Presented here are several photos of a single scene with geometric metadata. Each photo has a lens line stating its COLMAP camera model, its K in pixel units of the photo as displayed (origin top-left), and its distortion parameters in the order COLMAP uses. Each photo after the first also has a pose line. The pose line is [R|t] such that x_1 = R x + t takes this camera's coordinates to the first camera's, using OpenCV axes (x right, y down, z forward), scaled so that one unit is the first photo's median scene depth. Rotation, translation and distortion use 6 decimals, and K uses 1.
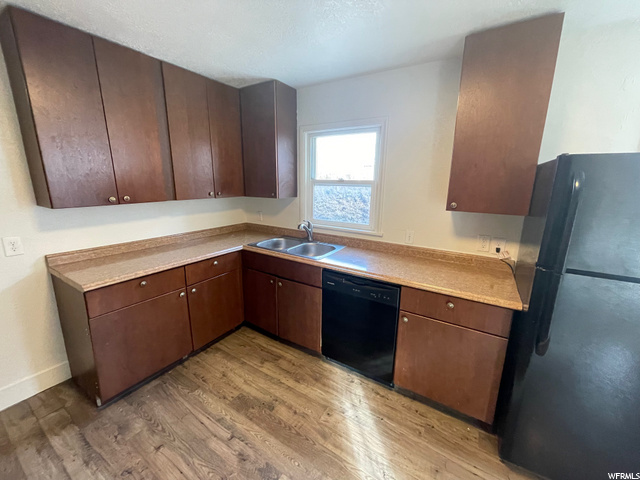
lens RADIAL K [[260.1, 0, 318.6], [0, 260.1, 237.0], [0, 0, 1]] dist [0.001125, 0.000473]
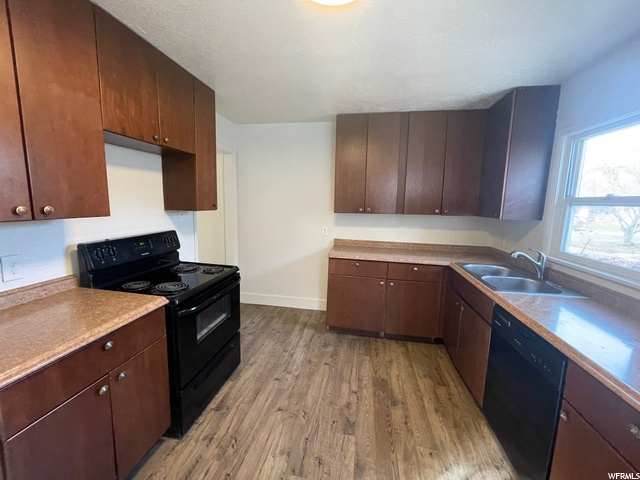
lens RADIAL K [[260.1, 0, 318.6], [0, 260.1, 237.0], [0, 0, 1]] dist [0.001125, 0.000473]
pose [[0.378443, 0.119421, -0.917889, 0.517982], [-0.216324, 0.975592, 0.037739, 0.011502], [0.899992, 0.184279, 0.395039, 0.145998]]
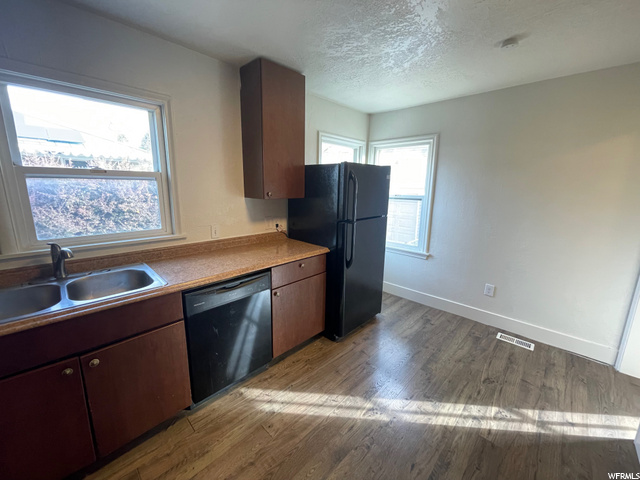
lens RADIAL K [[260.1, 0, 318.6], [0, 260.1, 237.0], [0, 0, 1]] dist [0.001125, 0.000473]
pose [[0.206738, -0.205711, 0.956526, -0.560532], [0.195934, 0.966547, 0.165518, -0.071398], [-0.958577, 0.153197, 0.240128, 0.429061]]
